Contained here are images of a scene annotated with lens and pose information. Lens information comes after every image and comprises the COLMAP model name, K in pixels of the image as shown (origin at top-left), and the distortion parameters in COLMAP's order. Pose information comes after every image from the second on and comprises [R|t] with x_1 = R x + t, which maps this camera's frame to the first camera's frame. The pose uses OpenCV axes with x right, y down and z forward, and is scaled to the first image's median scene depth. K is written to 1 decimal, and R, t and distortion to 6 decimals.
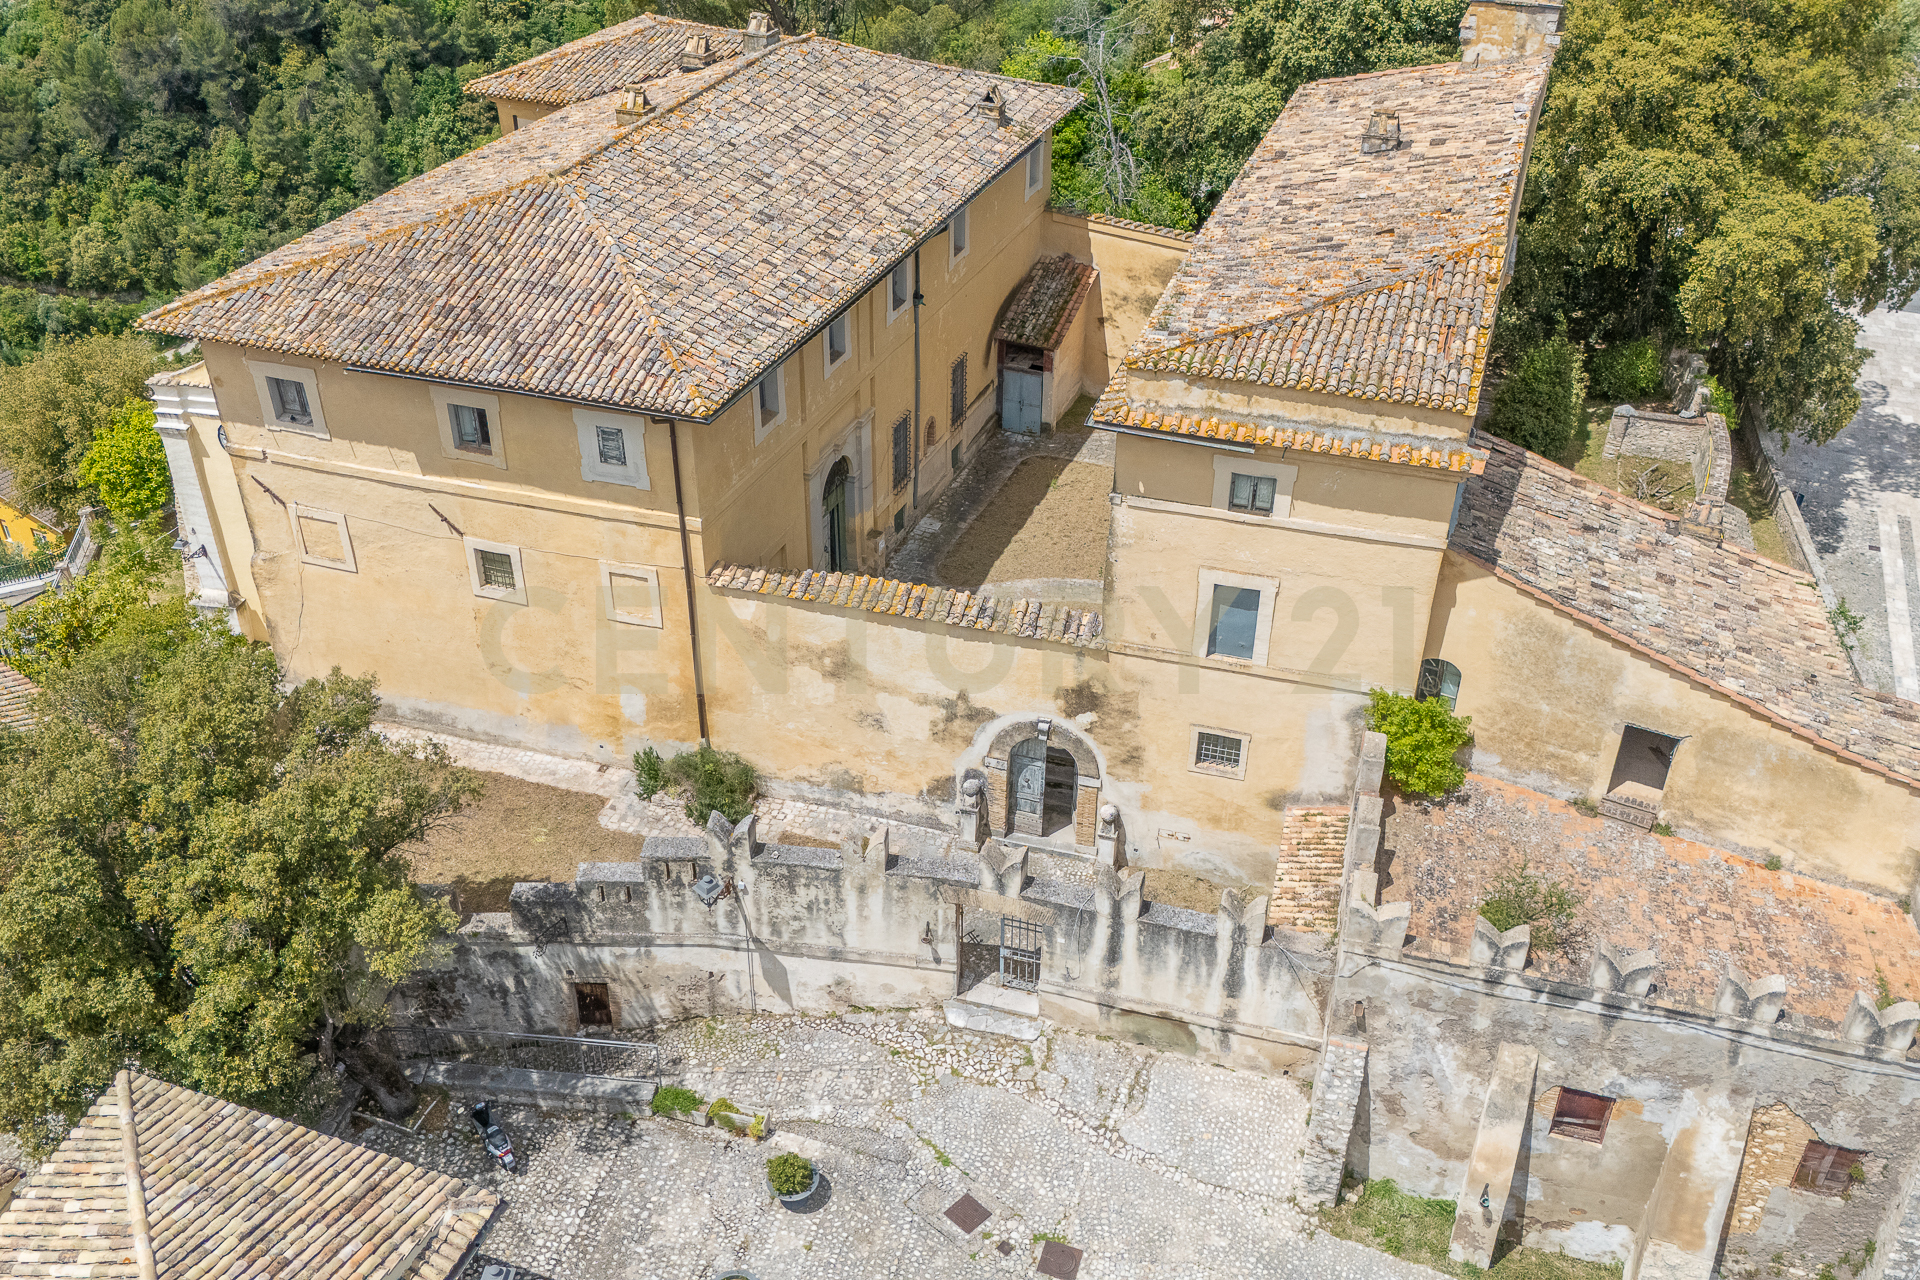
lens RADIAL K [[1675.1, 0, 959.3], [0, 1675.1, 644.9], [0, 0, 1]] dist [0.058262, -0.054880]
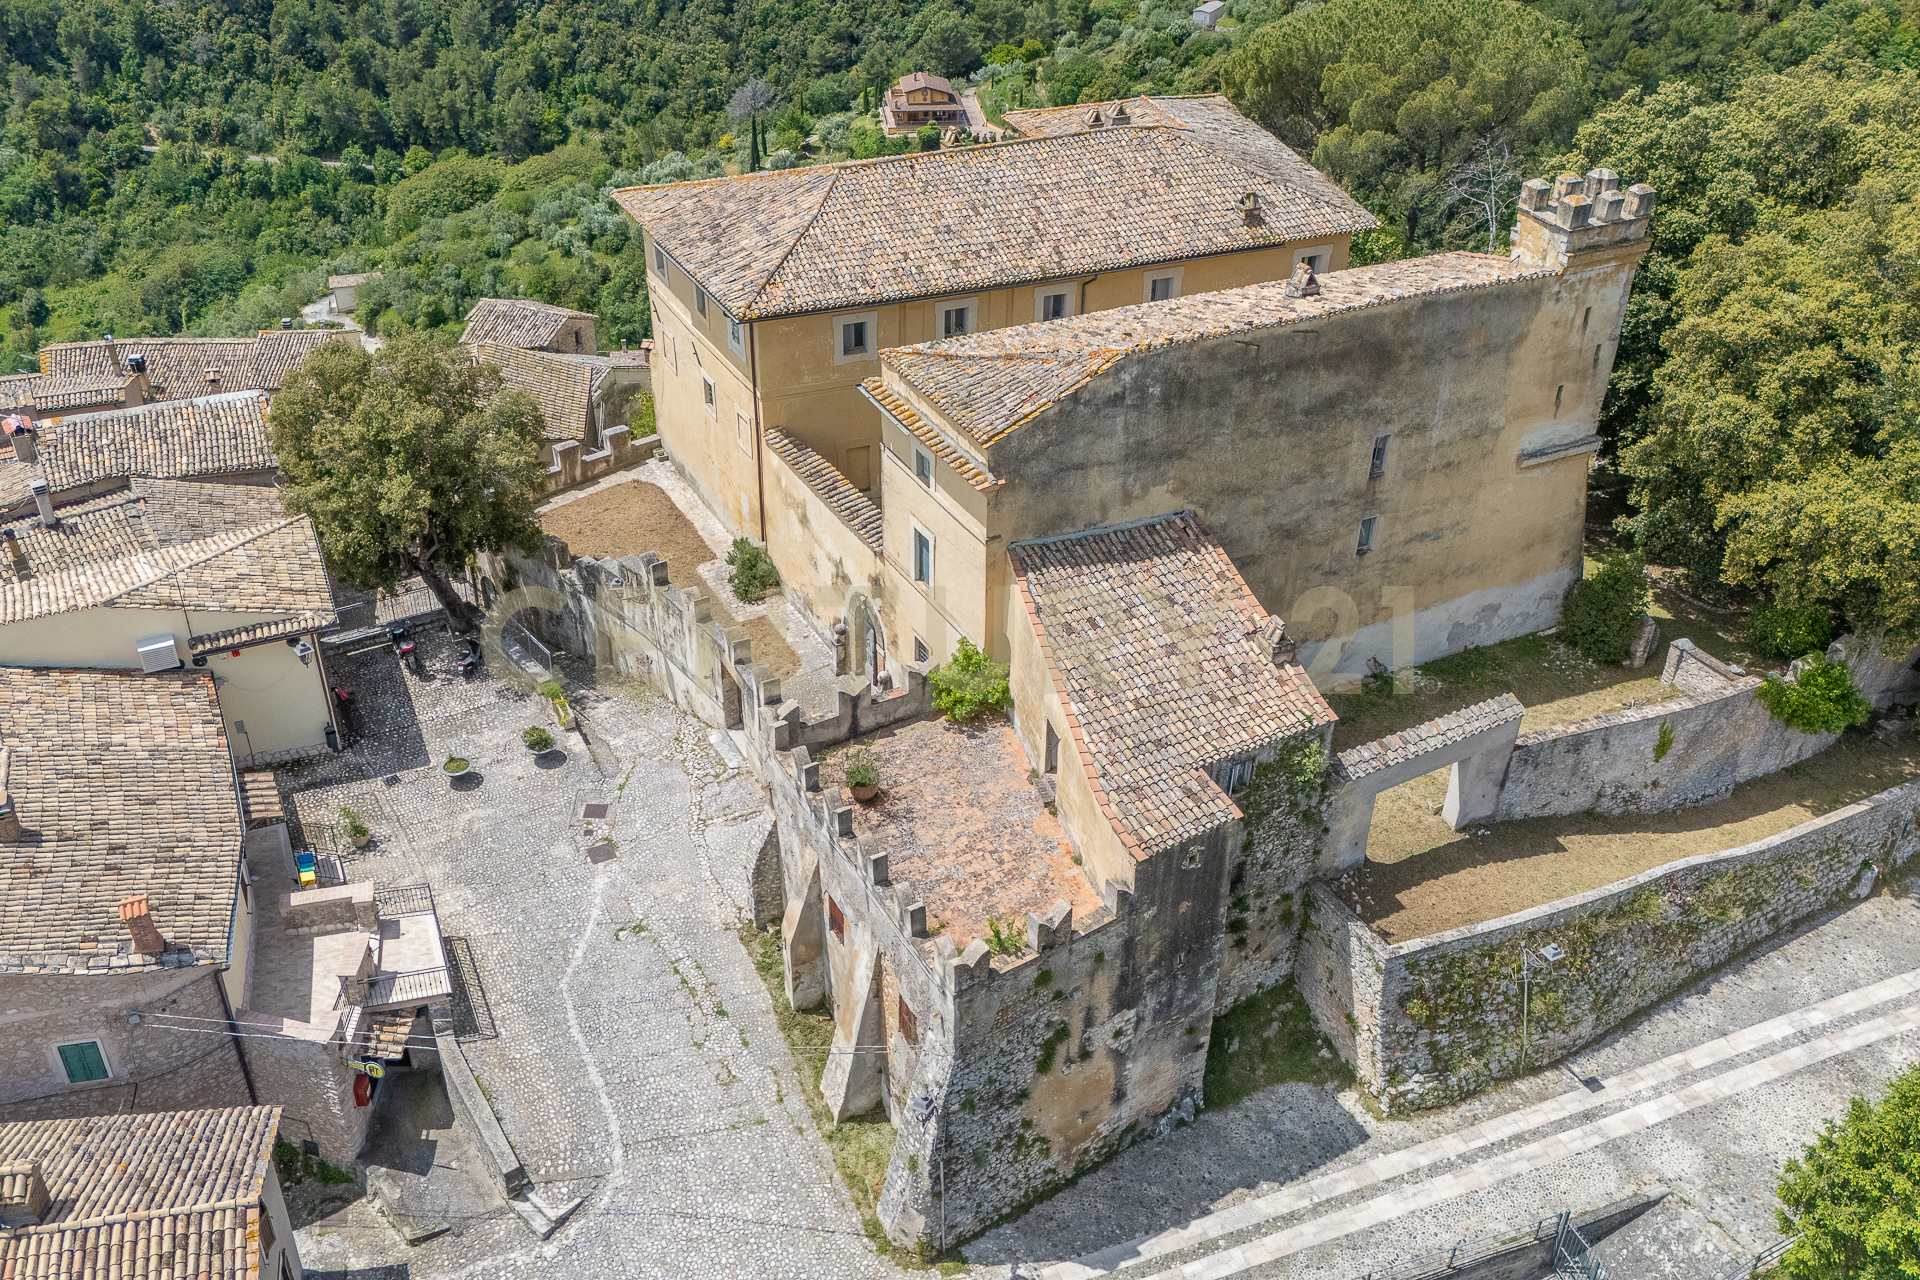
lens RADIAL K [[1675.1, 0, 963.9], [0, 1675.1, 648.0], [0, 0, 1]] dist [0.058262, -0.054880]
pose [[0.699370, 0.389272, -0.599457, 1.007248], [-0.401070, 0.907931, 0.121670, -0.124229], [0.591629, 0.155332, 0.791105, -0.080245]]
